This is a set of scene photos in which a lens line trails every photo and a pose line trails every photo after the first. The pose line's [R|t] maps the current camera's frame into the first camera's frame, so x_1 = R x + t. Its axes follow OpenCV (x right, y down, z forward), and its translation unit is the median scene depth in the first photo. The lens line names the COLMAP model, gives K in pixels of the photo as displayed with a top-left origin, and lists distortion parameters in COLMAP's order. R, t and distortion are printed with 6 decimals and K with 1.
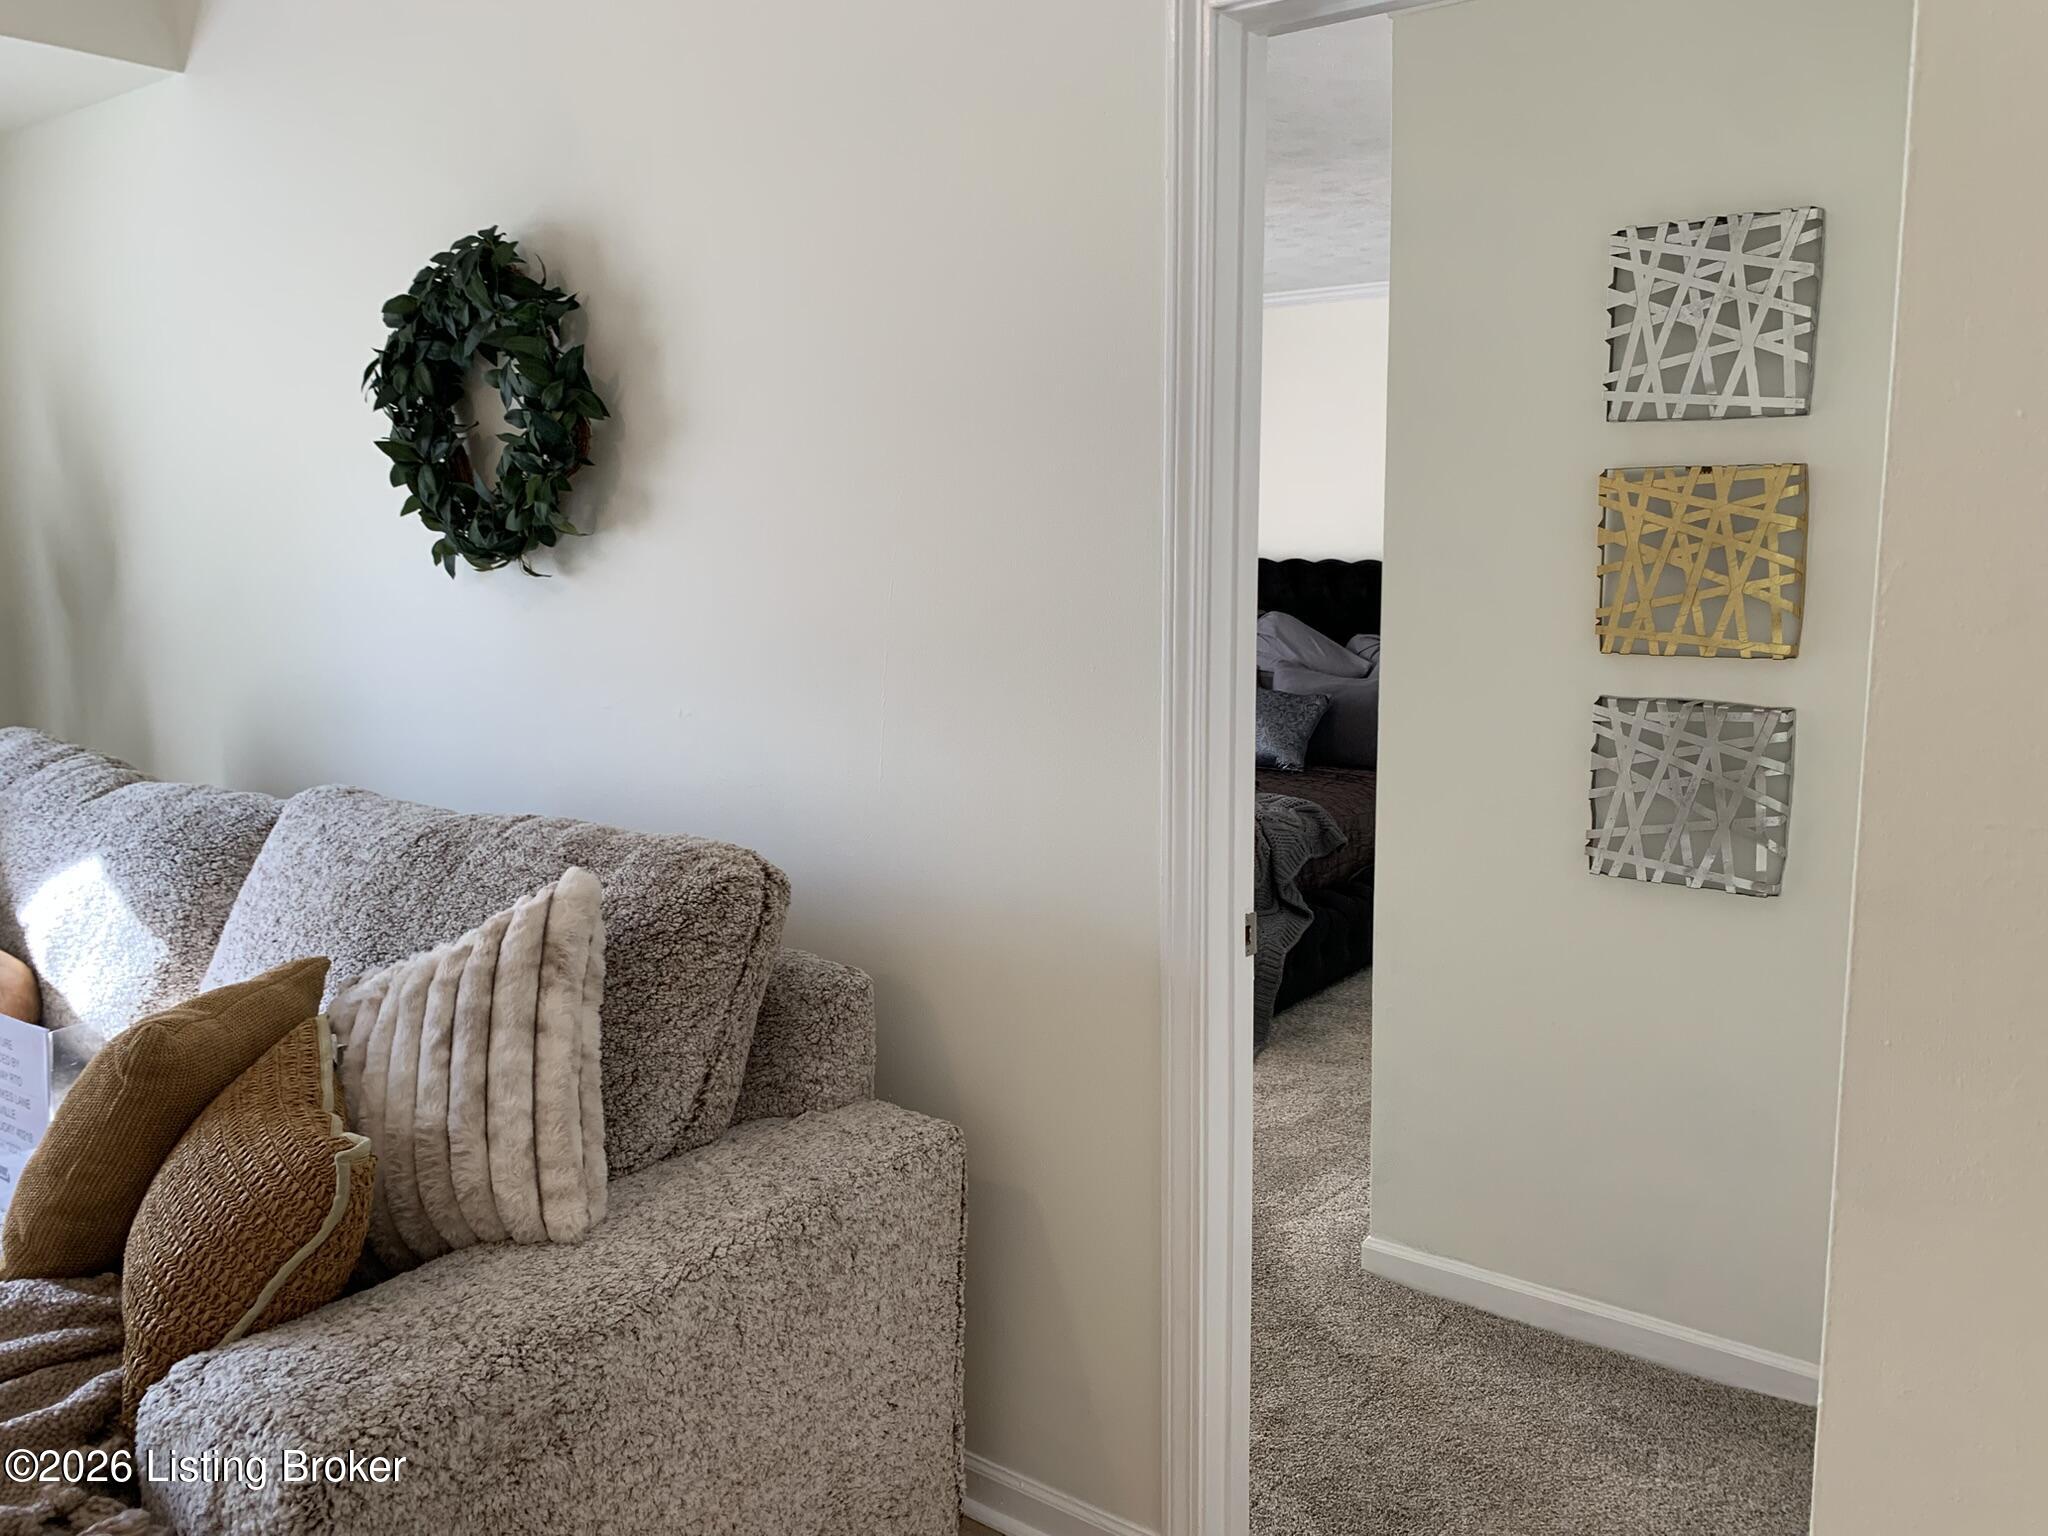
lens RADIAL K [[1566.2, 0, 1012.8], [0, 1566.2, 755.1], [0, 0, 1]] dist [-0.004281, 0.001581]
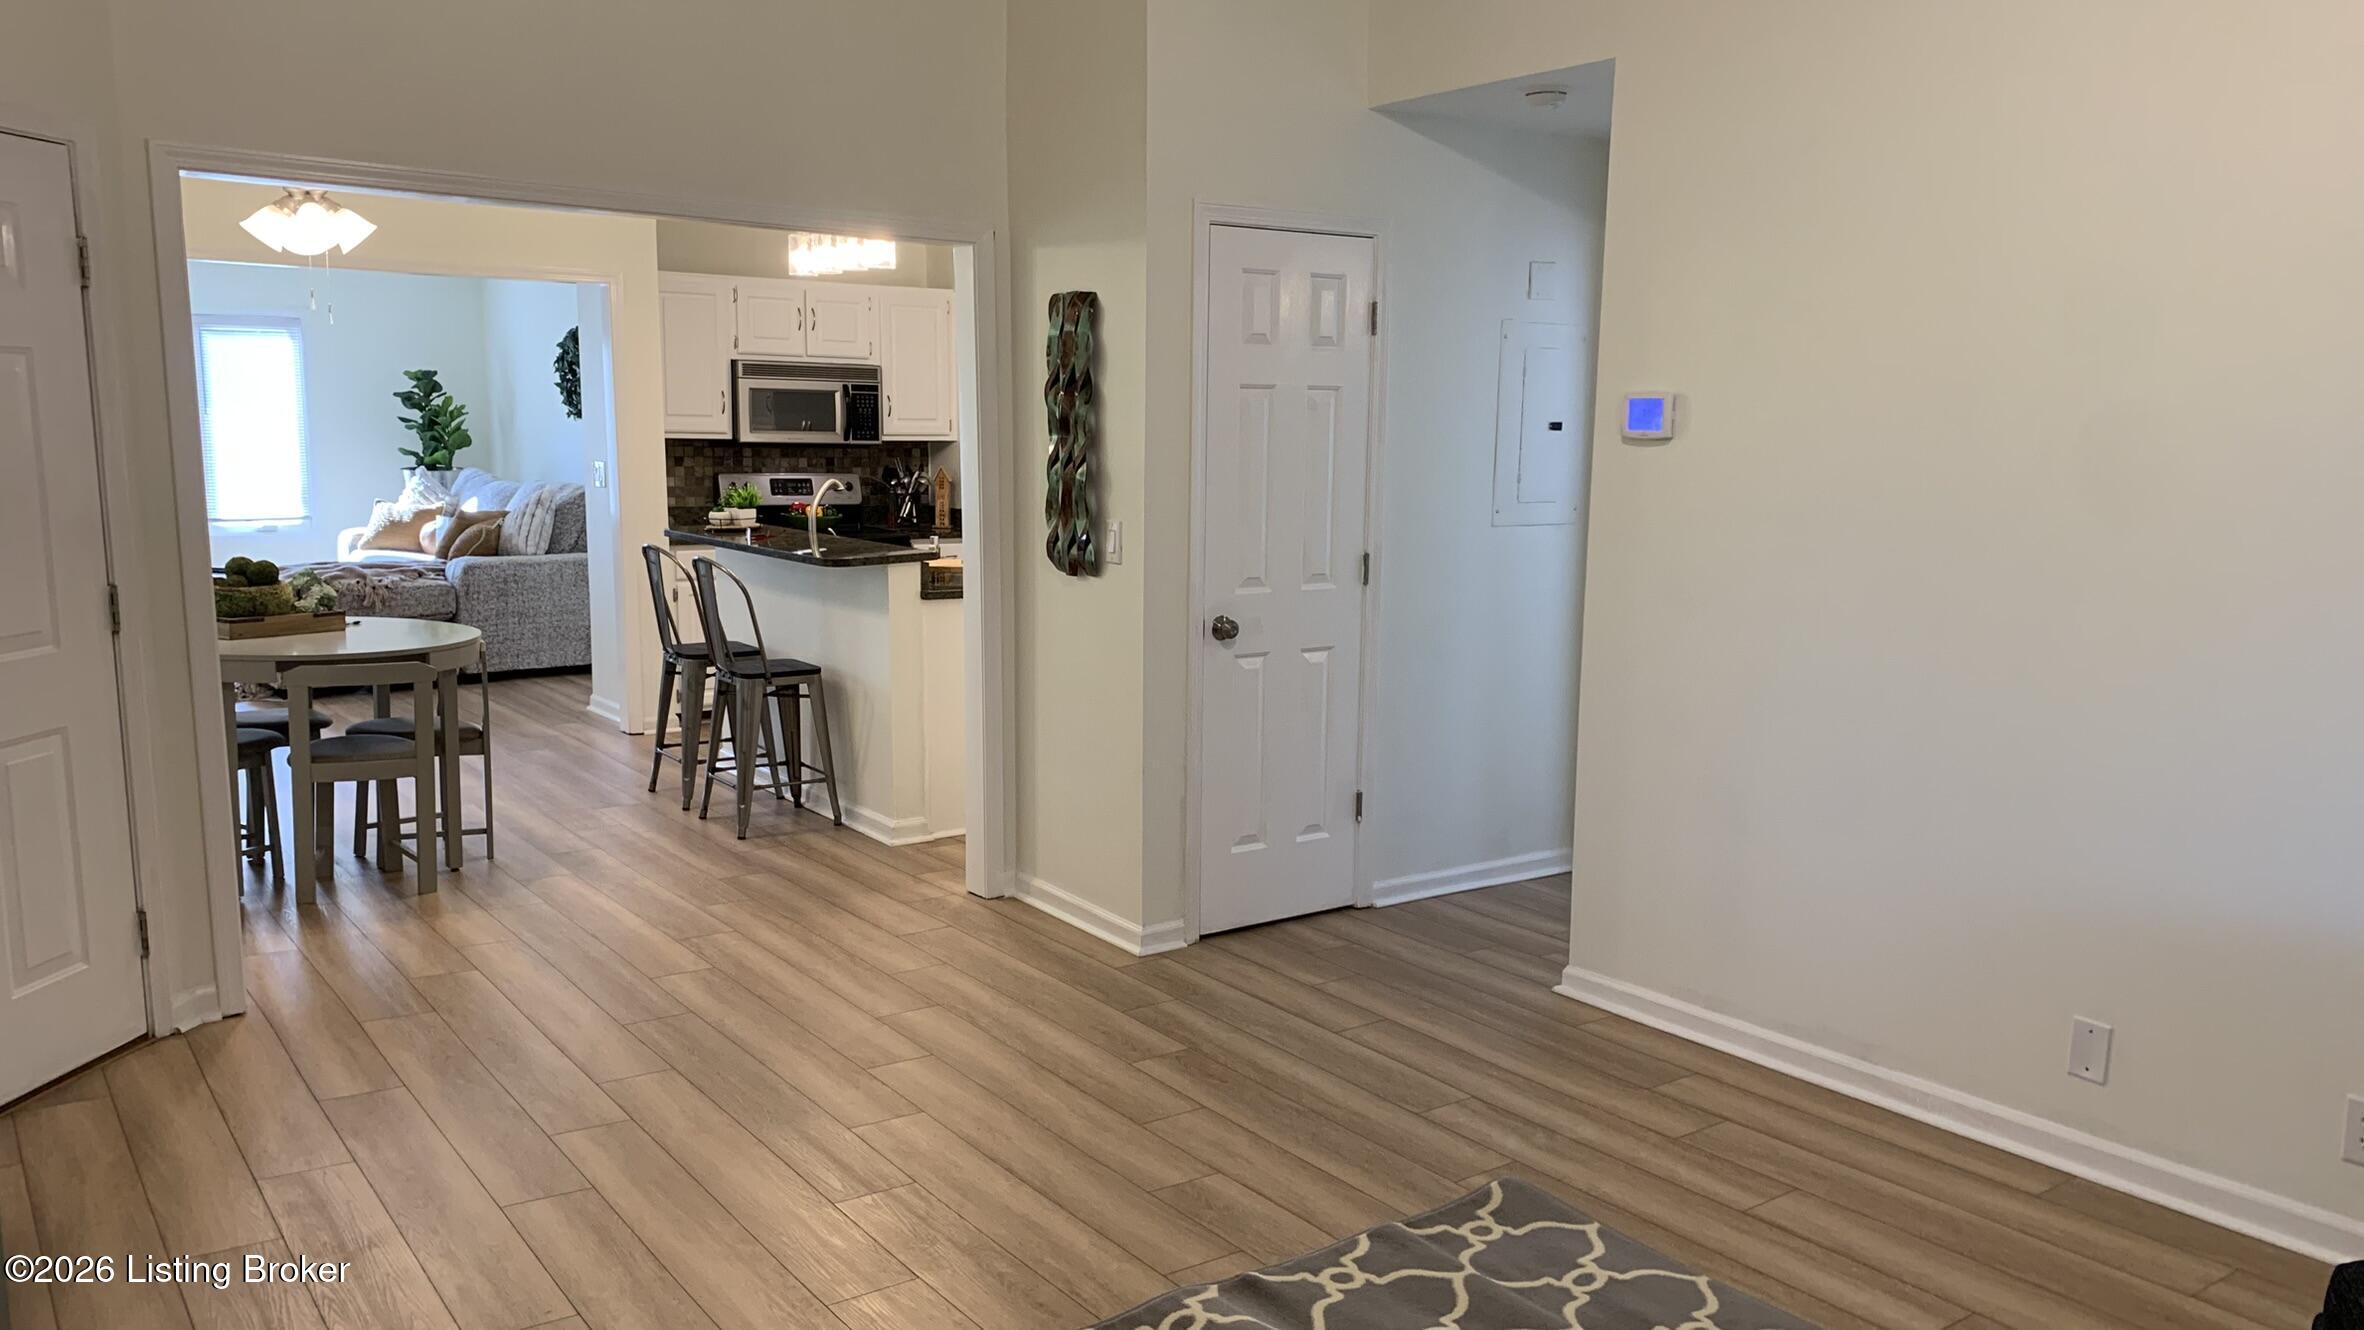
lens RADIAL K [[1784.3, 0, 1170.1], [0, 1784.3, 714.0], [0, 0, 1]] dist [0.014986, -0.041917]
pose [[0.957618, 0.066443, -0.280273, 1.486071], [-0.060882, 0.997738, 0.028513, 0.241902], [0.281533, -0.010241, 0.959497, -1.749696]]
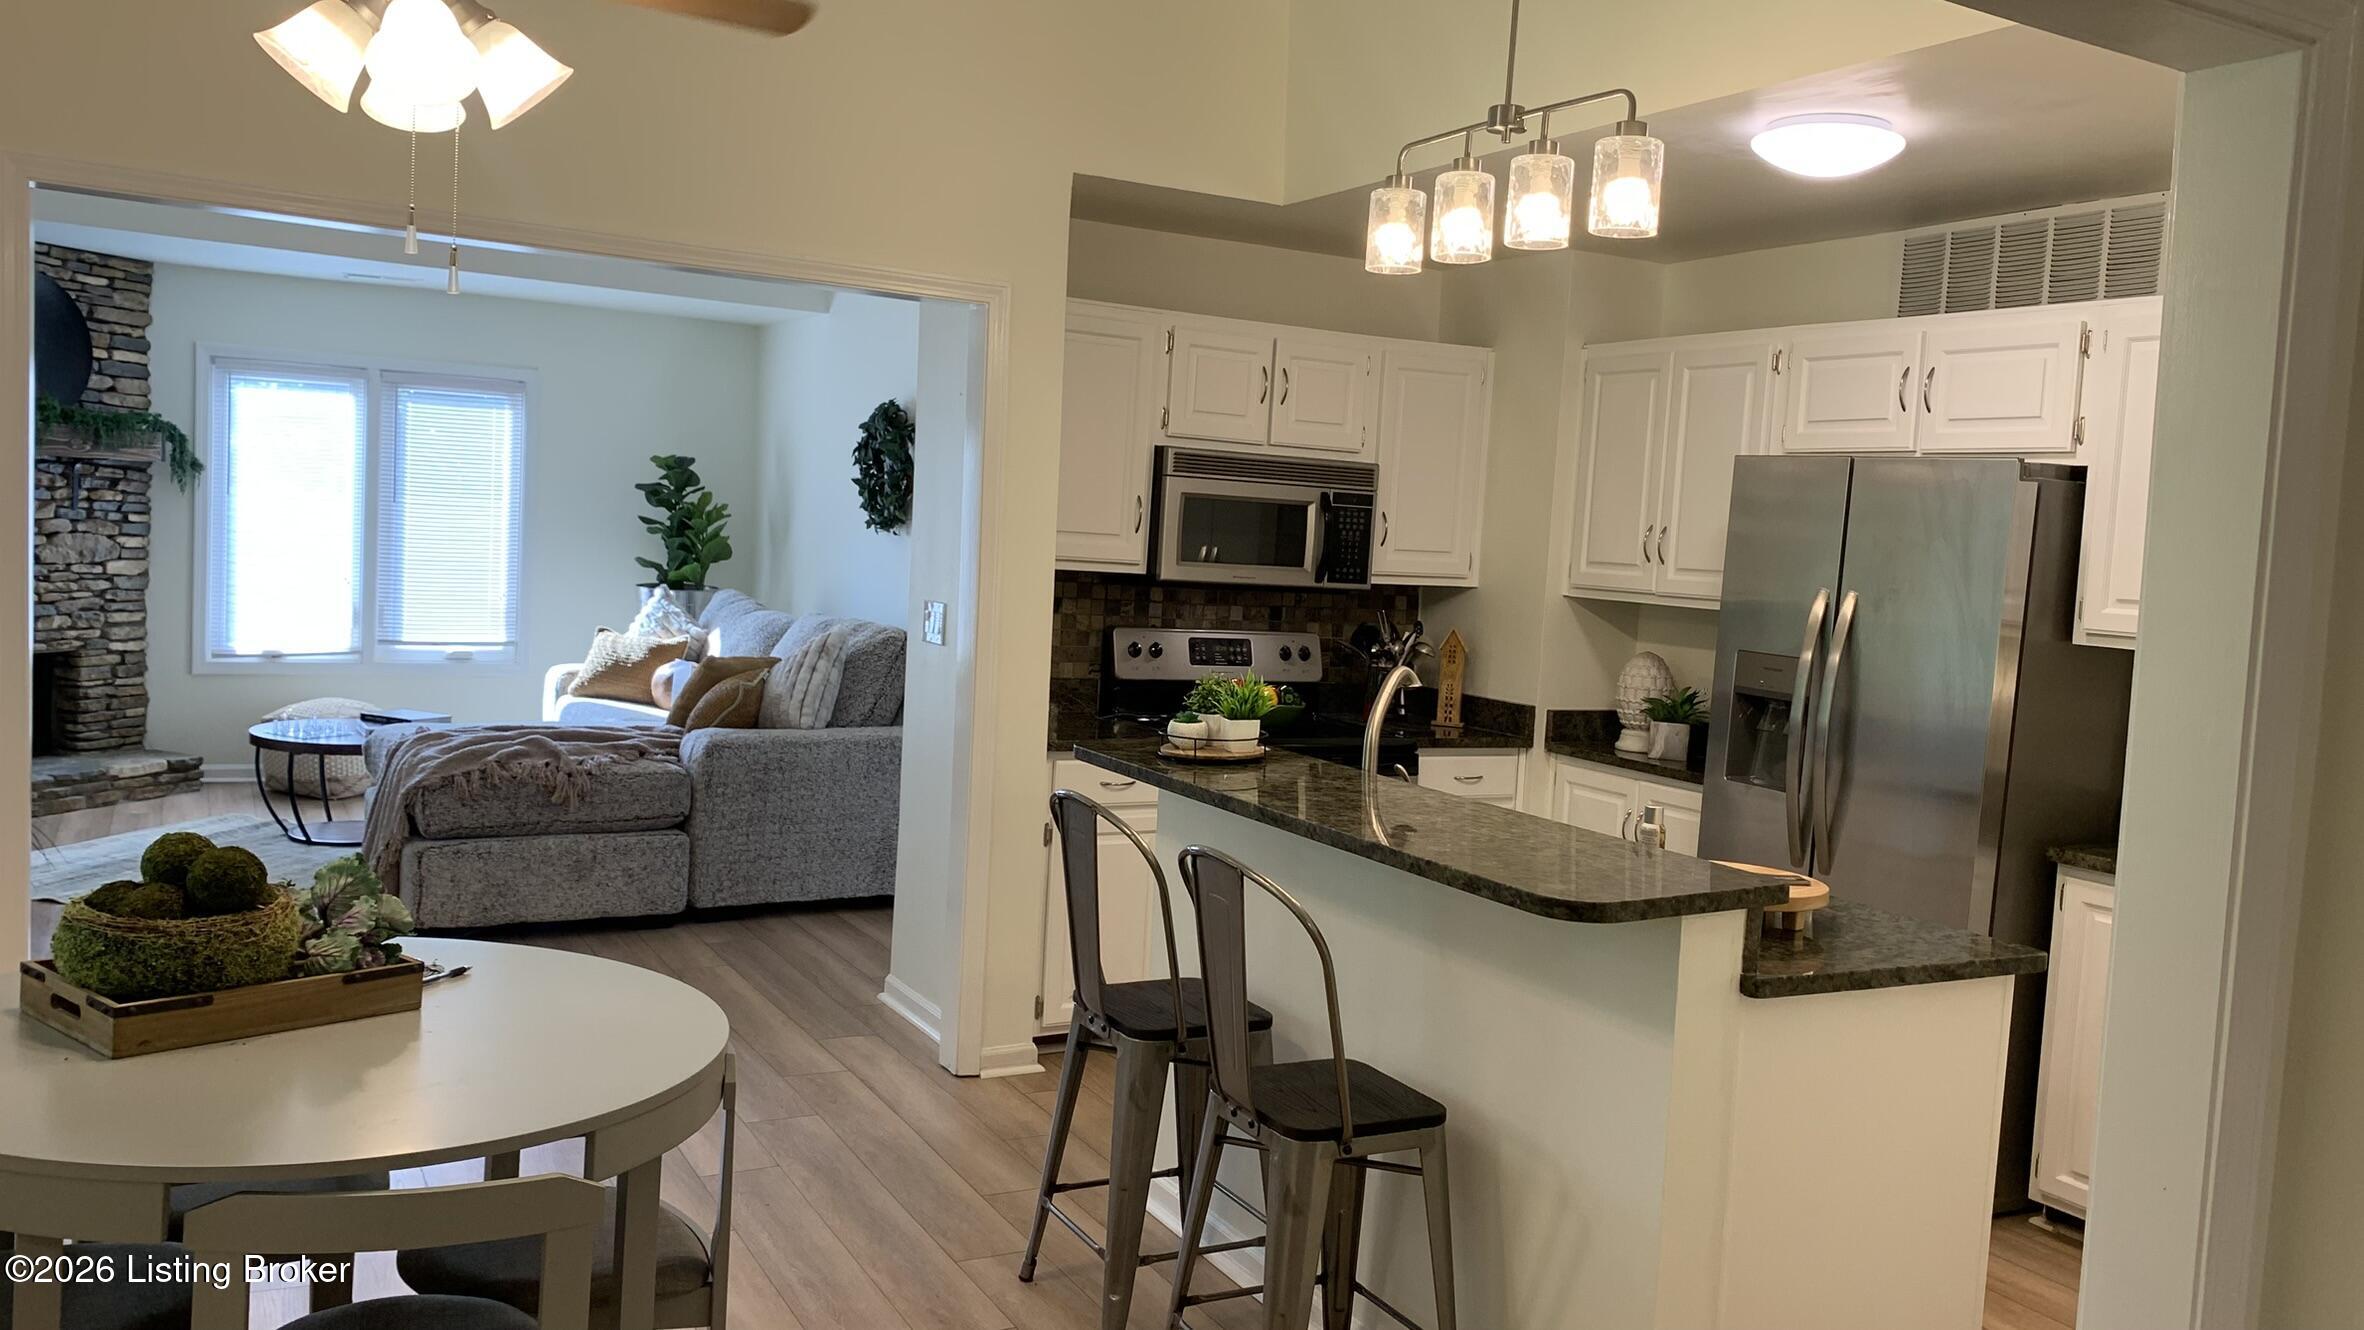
lens RADIAL K [[1784.3, 0, 1193.7], [0, 1784.3, 648.6], [0, 0, 1]] dist [0.014986, -0.041917]
pose [[0.917061, 0.080922, -0.390449, 0.873115], [-0.115633, 0.991085, -0.066186, 0.136977], [0.381612, 0.105845, 0.918242, -0.977057]]
